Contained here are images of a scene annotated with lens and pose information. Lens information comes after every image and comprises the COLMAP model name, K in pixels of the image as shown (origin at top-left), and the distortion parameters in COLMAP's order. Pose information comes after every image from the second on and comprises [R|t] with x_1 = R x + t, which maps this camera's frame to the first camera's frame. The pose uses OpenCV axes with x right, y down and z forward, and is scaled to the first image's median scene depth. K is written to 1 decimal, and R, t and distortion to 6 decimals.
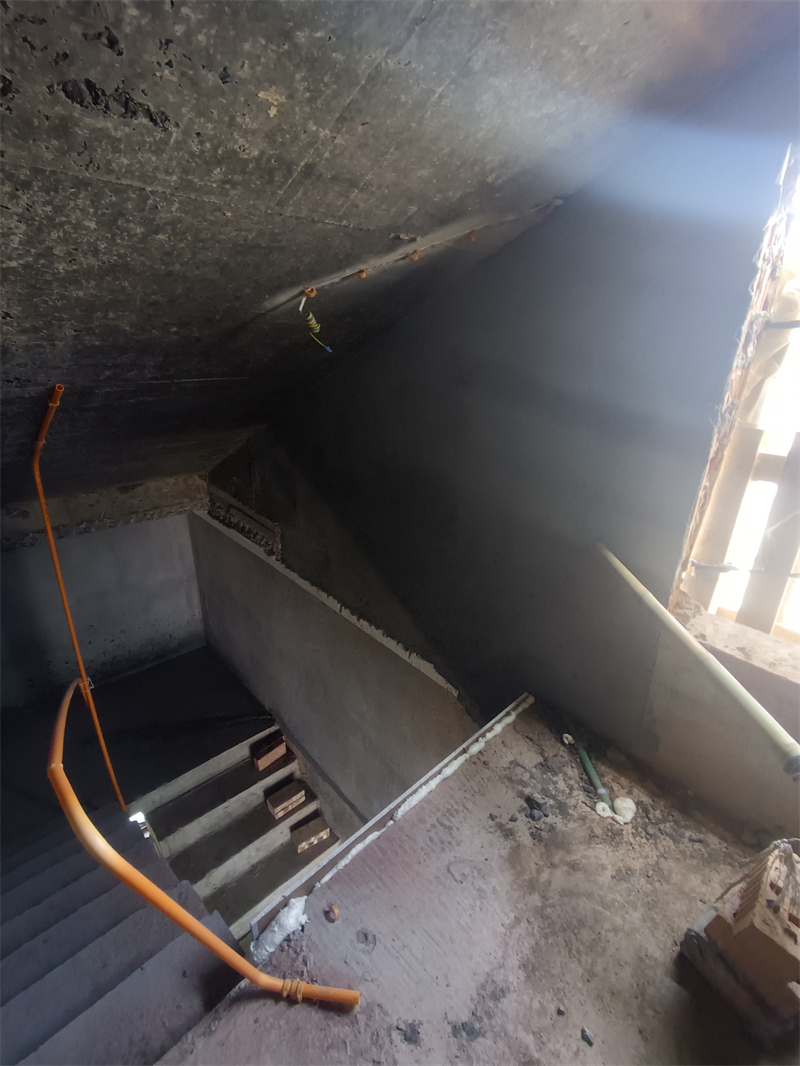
lens RADIAL K [[485.9, 0, 399.2], [0, 485.9, 539.9], [0, 0, 1]] dist [-0.007539, 0.001518]
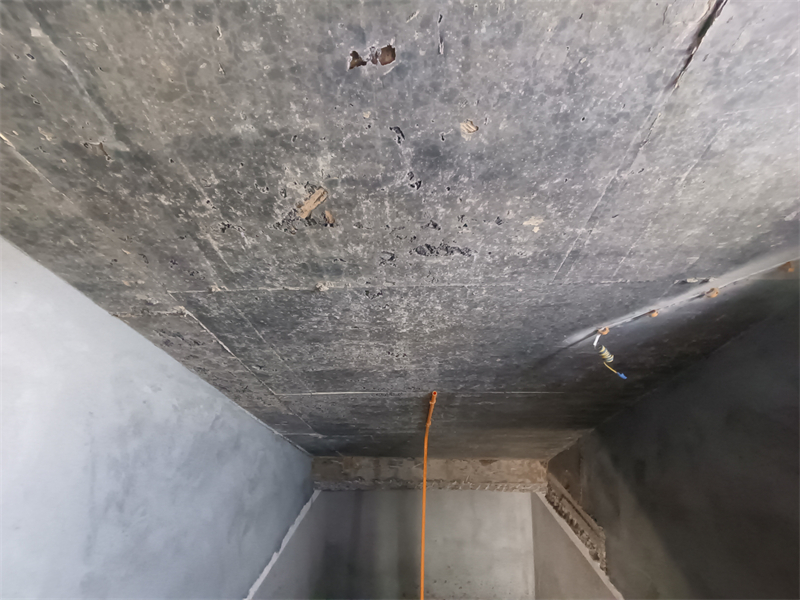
lens RADIAL K [[364.6, 0, 397.3], [0, 364.6, 305.9], [0, 0, 1]] dist [-0.007539, 0.001518]
pose [[0.687587, -0.108300, -0.717980, 0.123105], [-0.263651, 0.884088, -0.385845, -0.086461], [0.676545, 0.454598, 0.579334, 0.108642]]
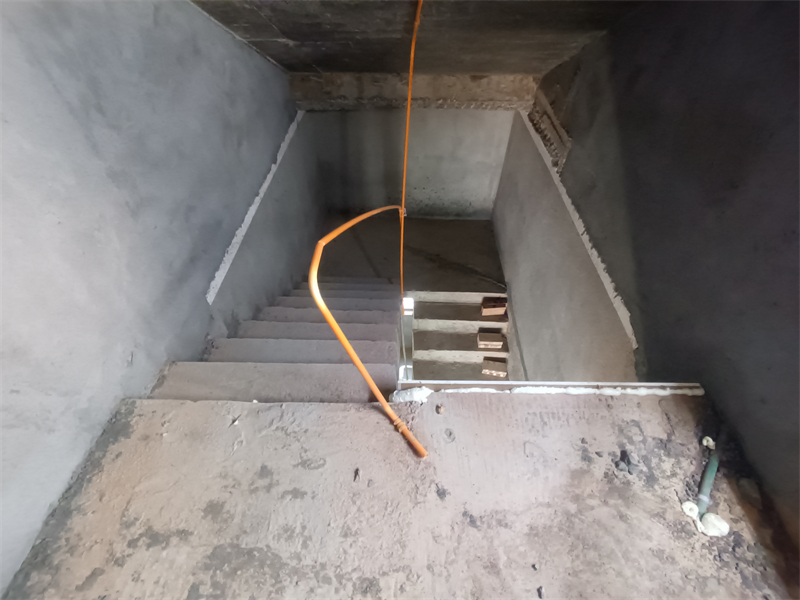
lens RADIAL K [[364.6, 0, 396.1], [0, 364.6, 302.6], [0, 0, 1]] dist [-0.007539, 0.001518]
pose [[0.710334, 0.500526, -0.494873, 0.146021], [-0.260583, 0.840130, 0.475688, -0.024194], [0.653852, -0.208941, 0.727201, 0.121057]]
